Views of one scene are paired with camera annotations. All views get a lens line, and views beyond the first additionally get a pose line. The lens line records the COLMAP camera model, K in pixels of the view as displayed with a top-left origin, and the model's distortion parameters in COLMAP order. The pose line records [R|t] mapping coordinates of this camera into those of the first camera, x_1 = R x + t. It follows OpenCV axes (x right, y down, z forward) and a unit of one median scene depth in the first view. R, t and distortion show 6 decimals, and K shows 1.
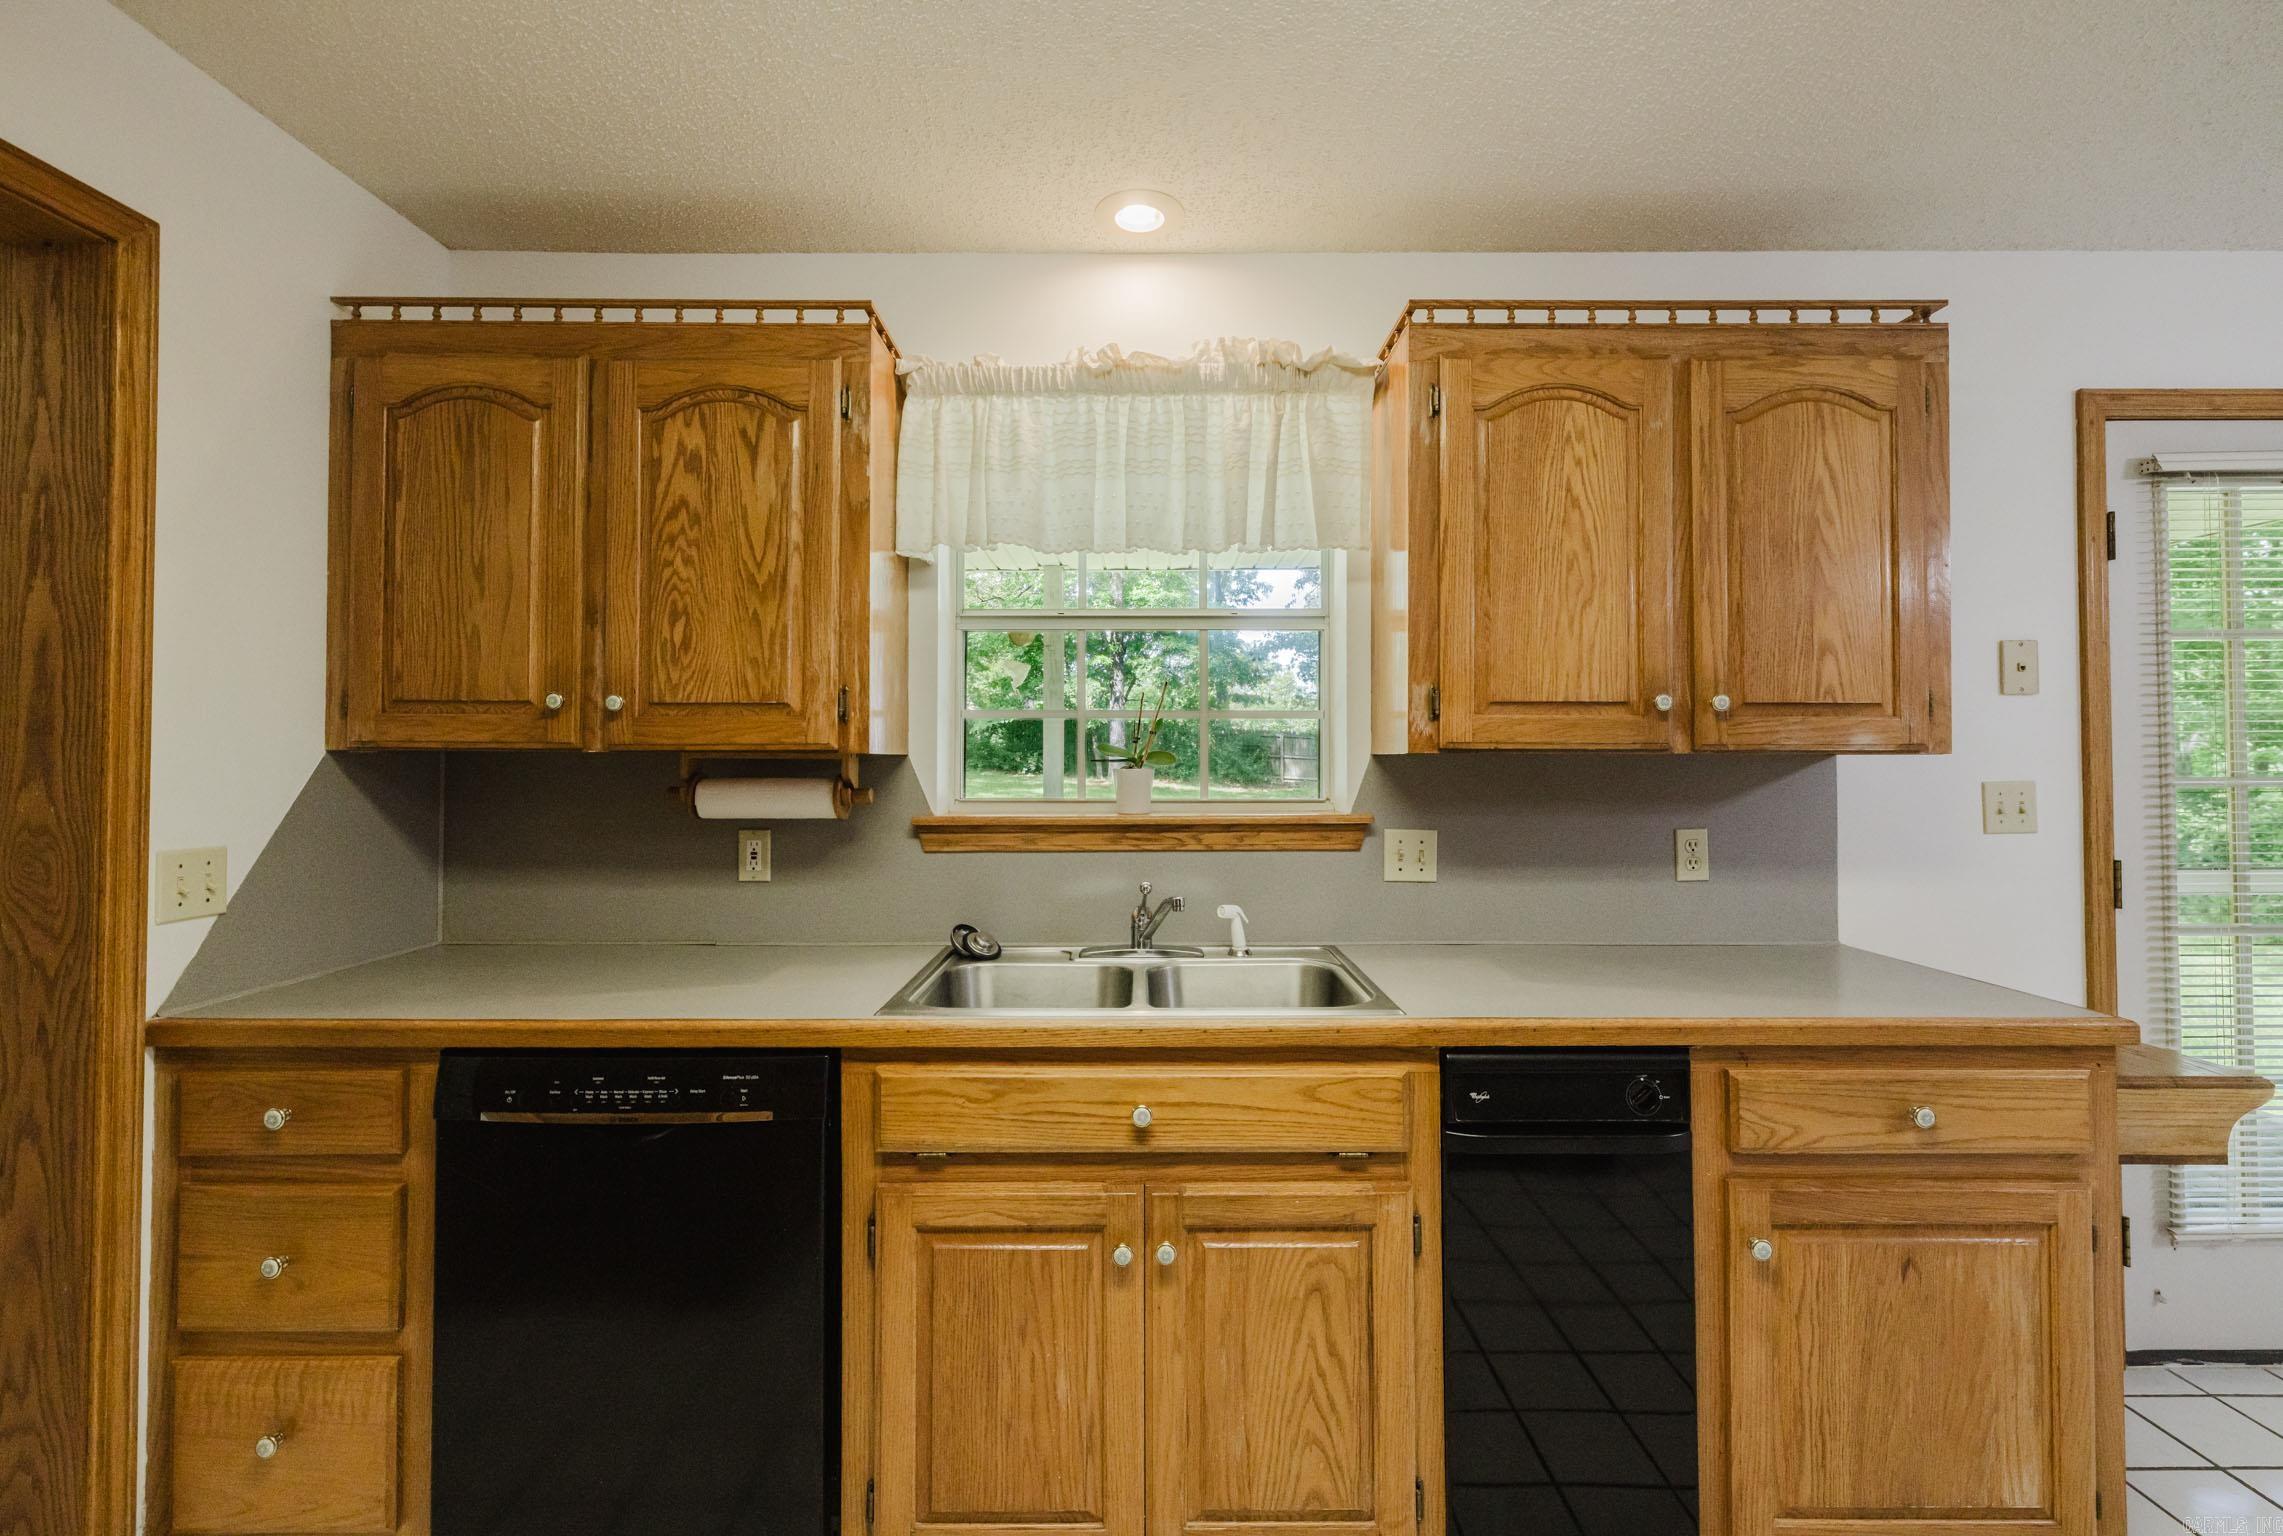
lens RADIAL K [[1007.9, 0, 1138.4], [0, 1007.9, 738.8], [0, 0, 1]] dist [0.004783, -0.001771]
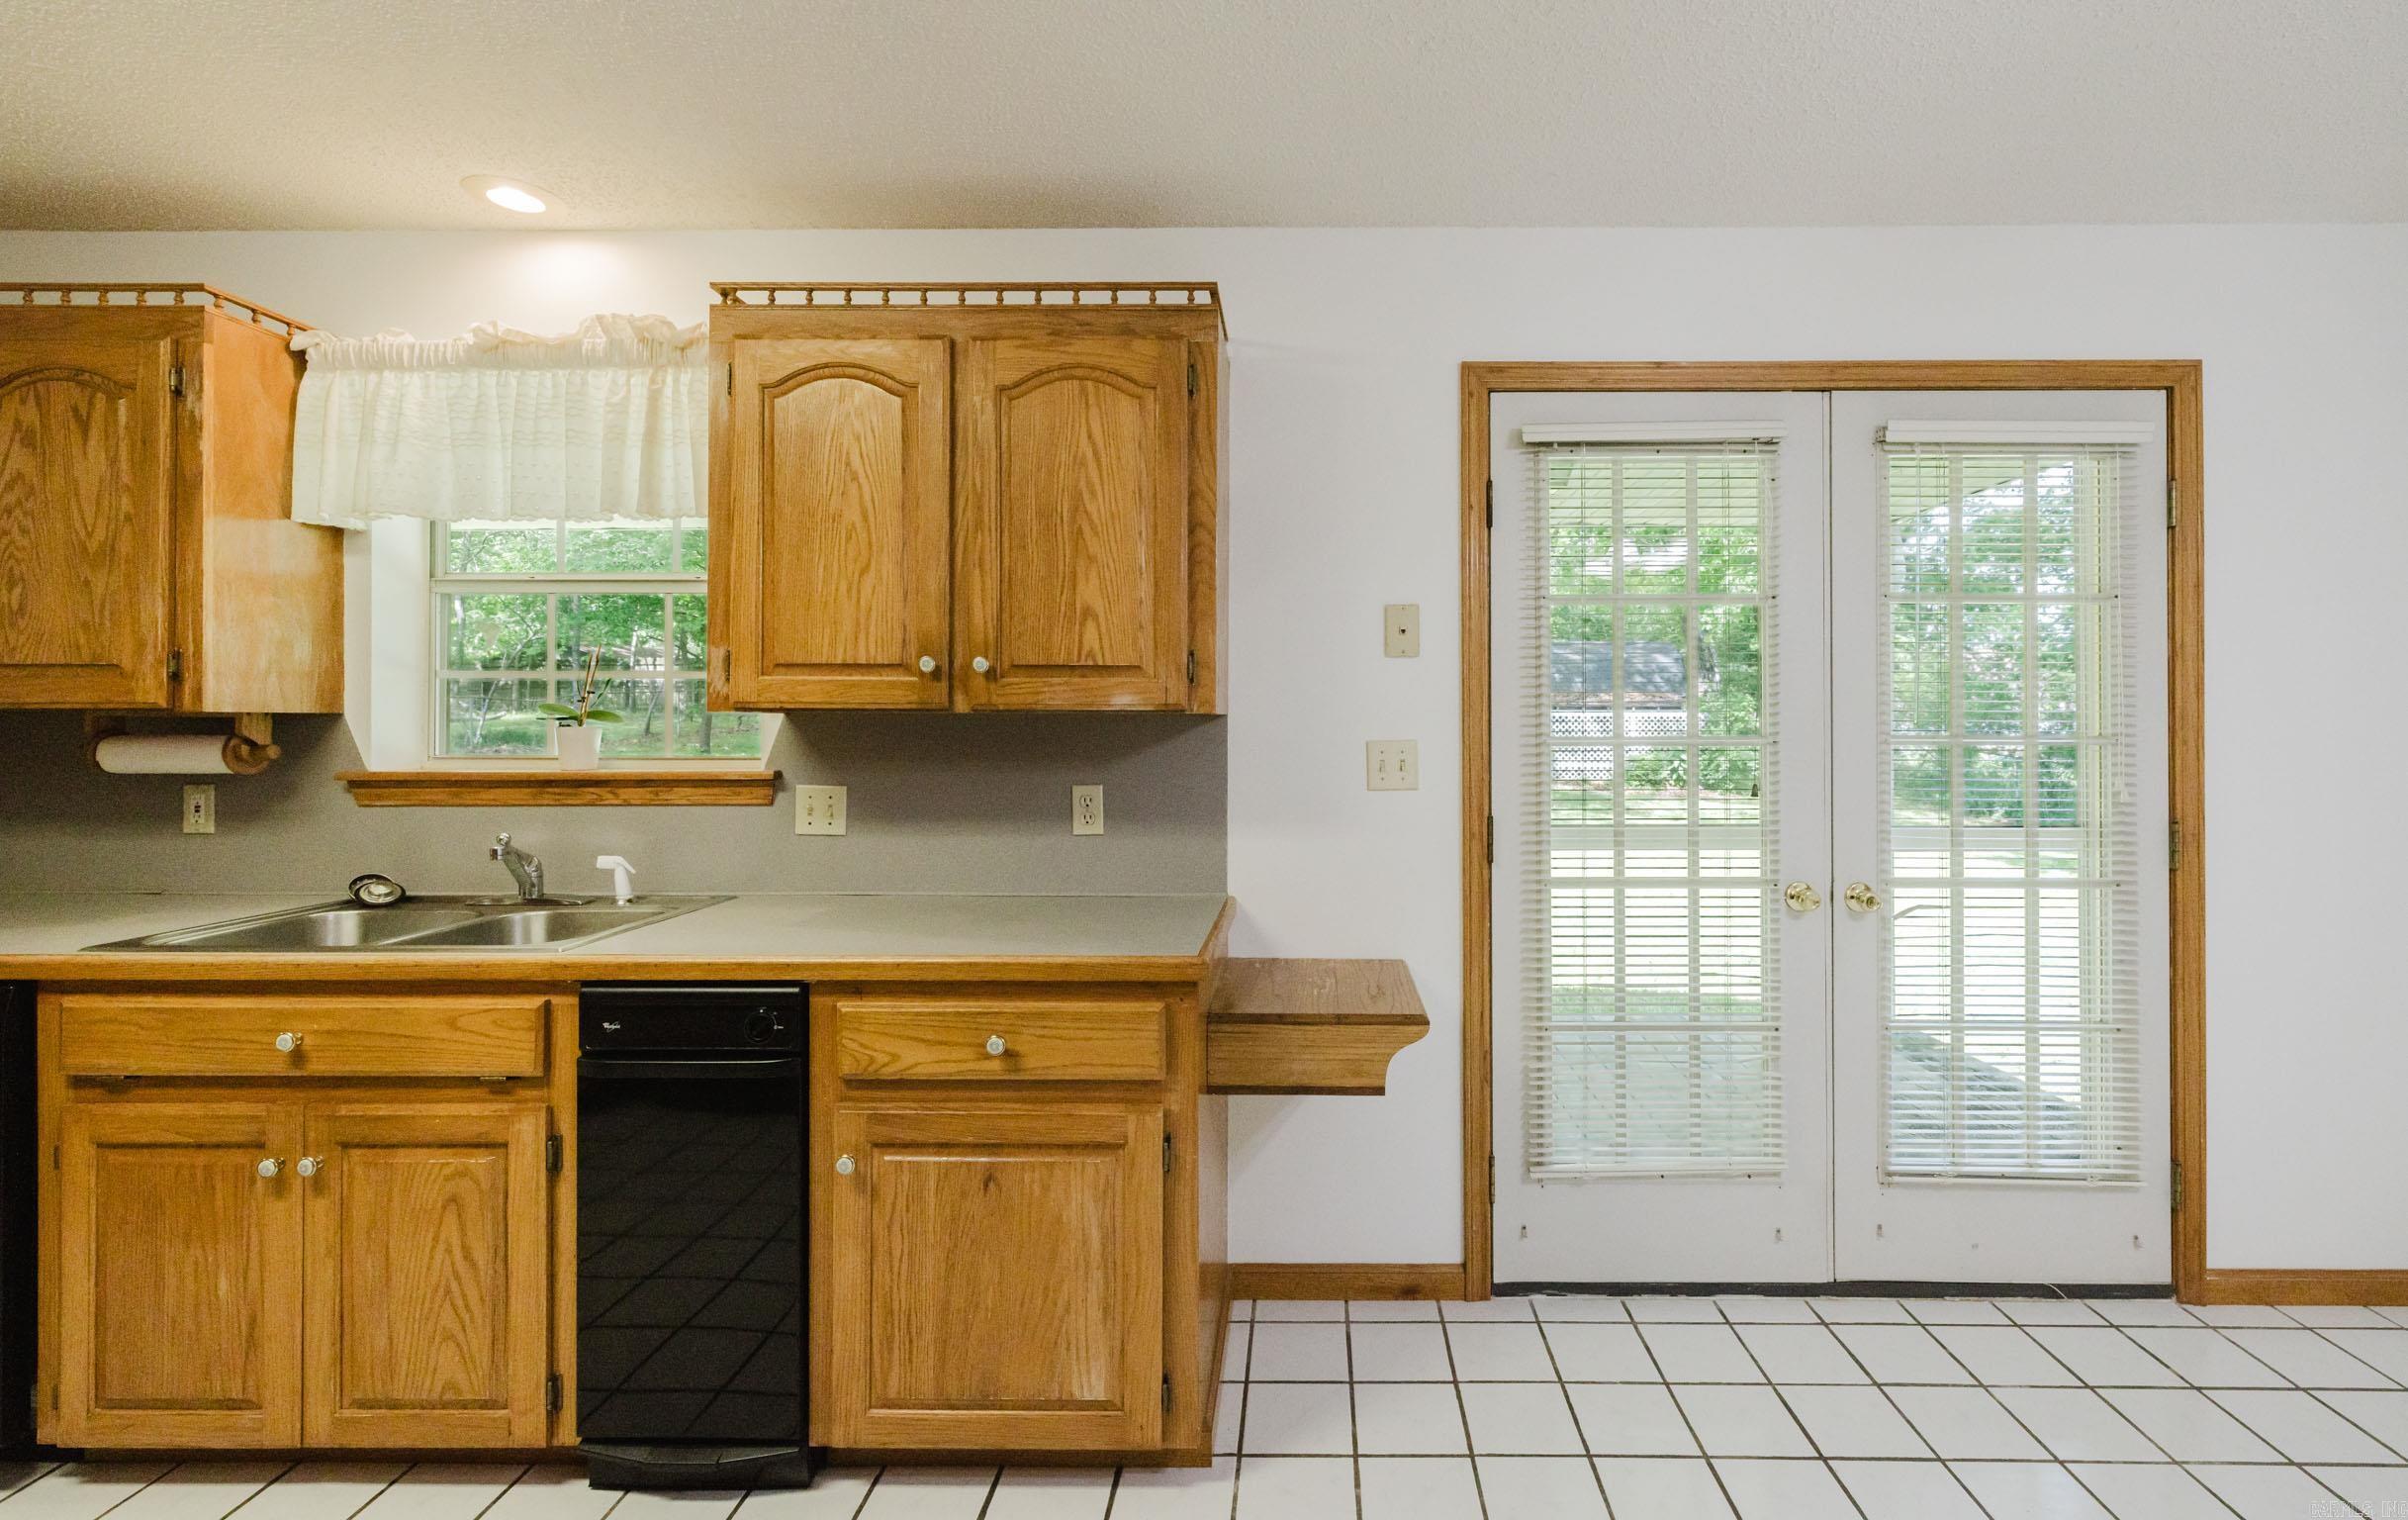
lens RADIAL K [[1055.3, 0, 1305.7], [0, 1055.3, 718.9], [0, 0, 1]] dist [-0.000323, 0.000836]
pose [[0.999957, 0.001460, -0.009150, 0.917489], [-0.001302, 0.999850, 0.017256, 0.001479], [0.009173, -0.017244, 0.999809, -0.106551]]
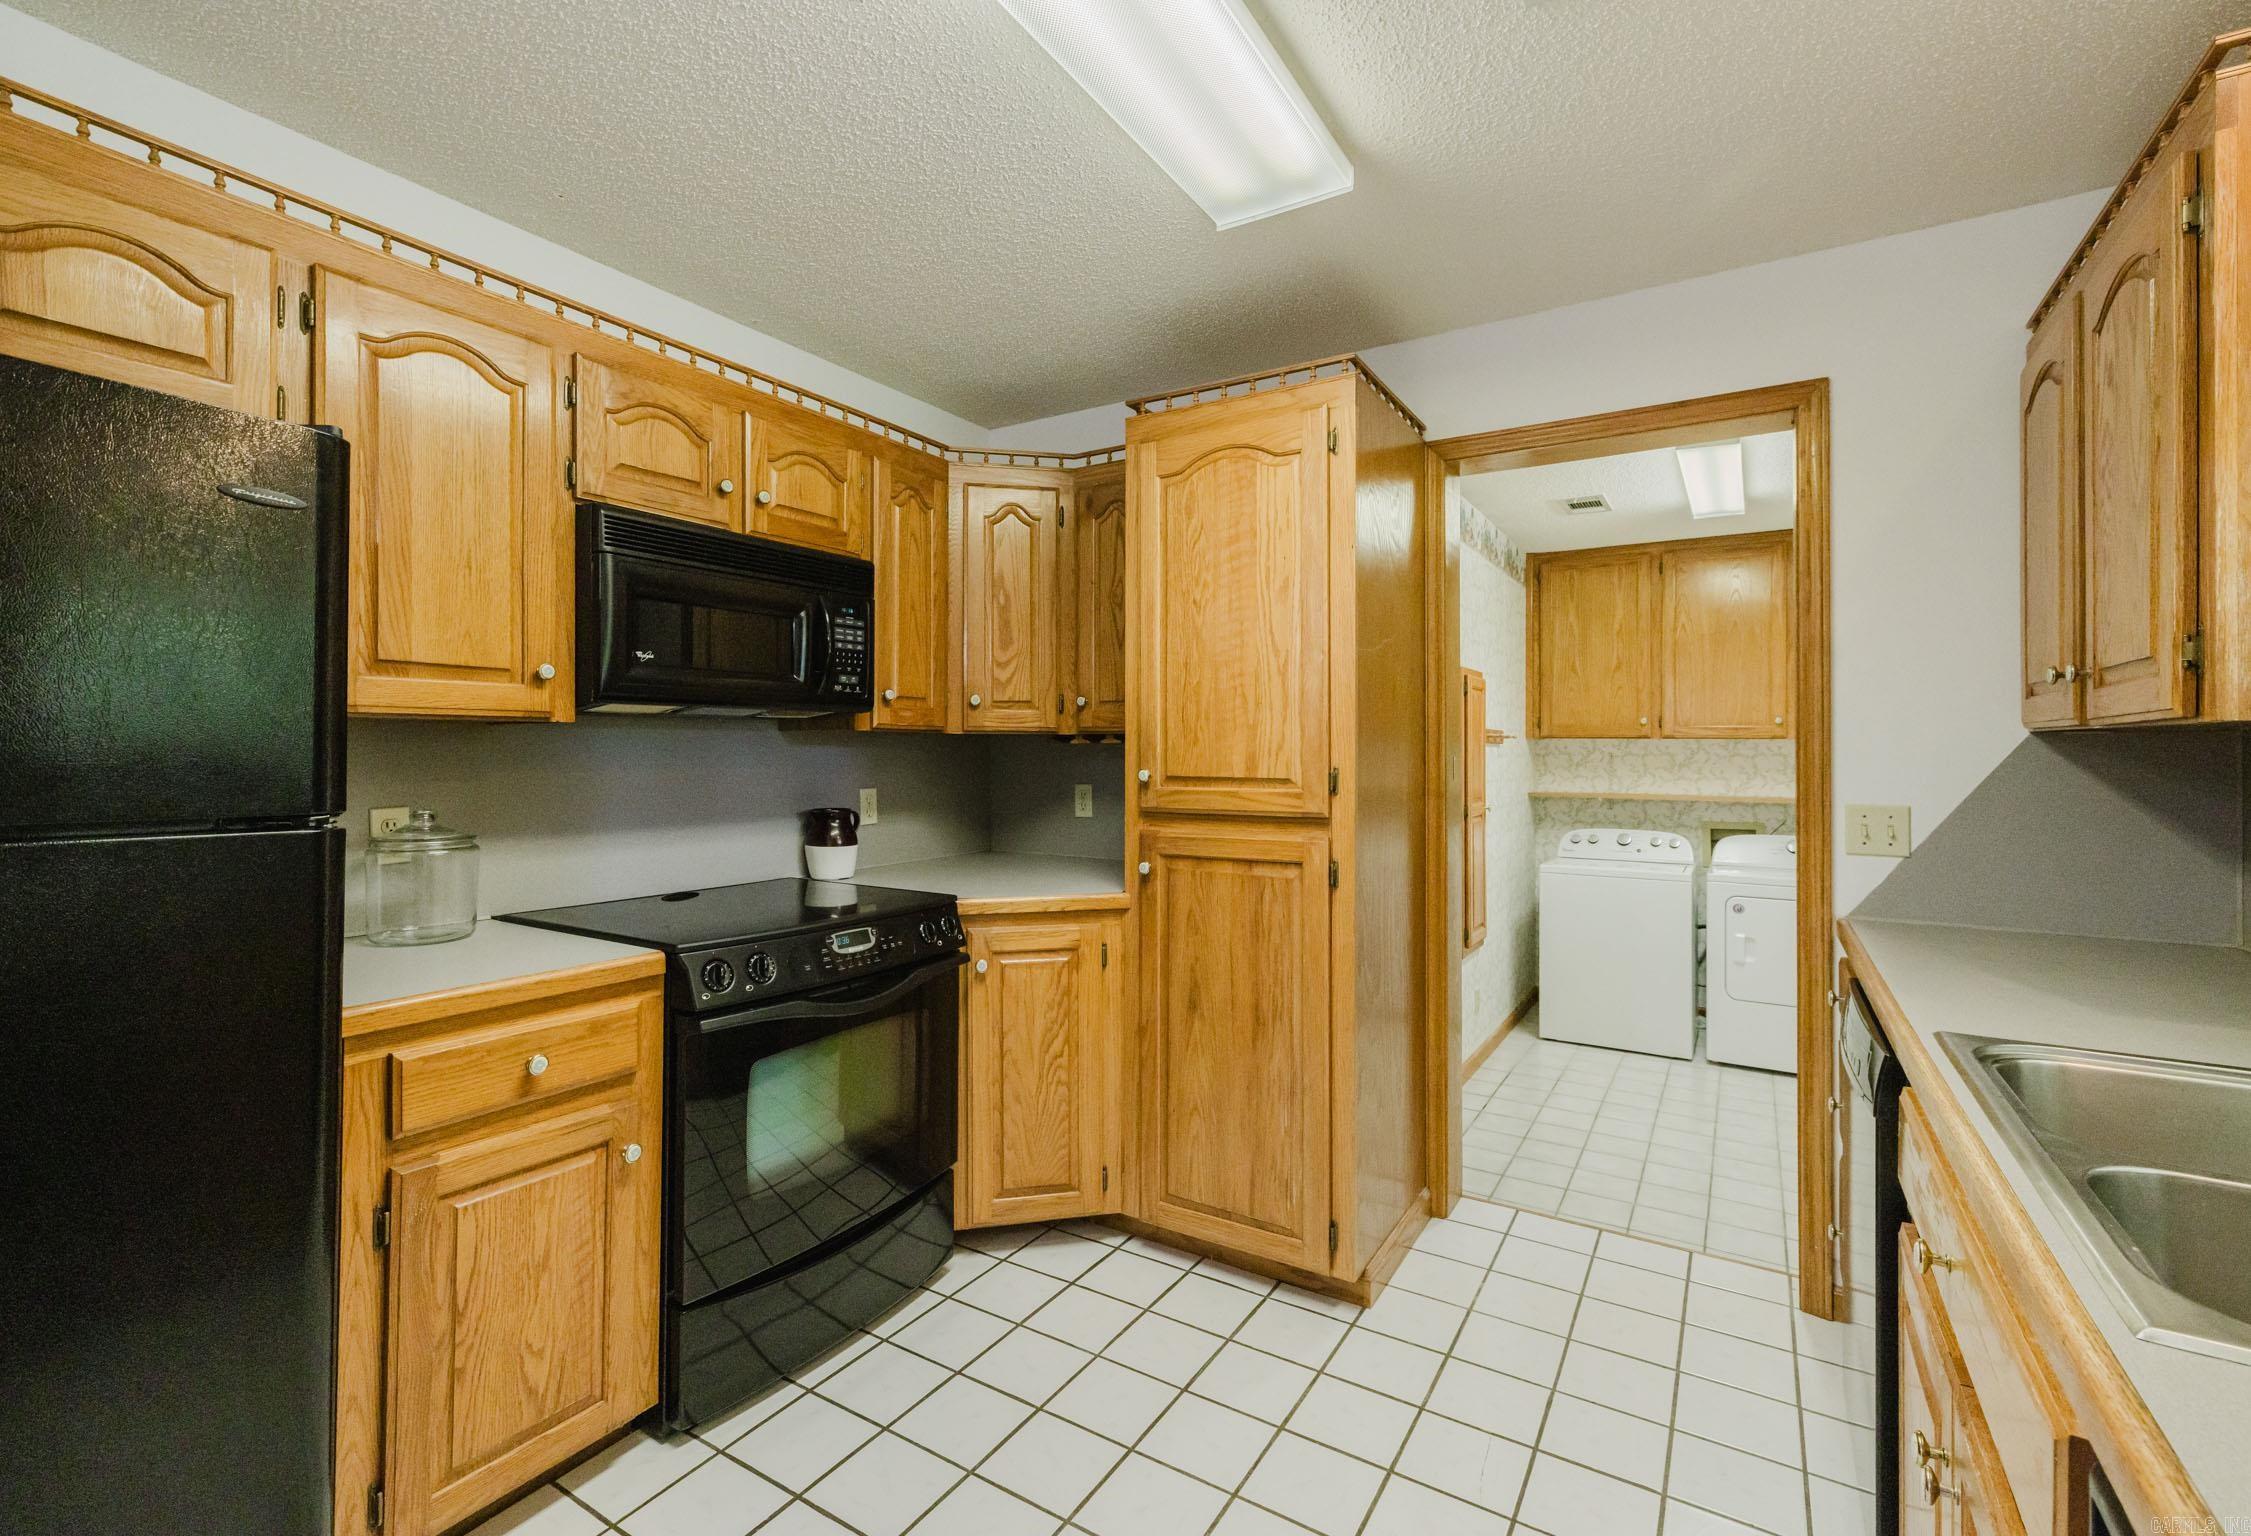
lens RADIAL K [[1001.3, 0, 1097.7], [0, 1001.3, 741.1], [0, 0, 1]] dist [-0.000449, 0.000531]
pose [[-0.545504, -0.012253, -0.838019, 0.695921], [0.009115, 0.999747, -0.020551, 0.036341], [0.838059, -0.018849, -0.545254, 0.746363]]
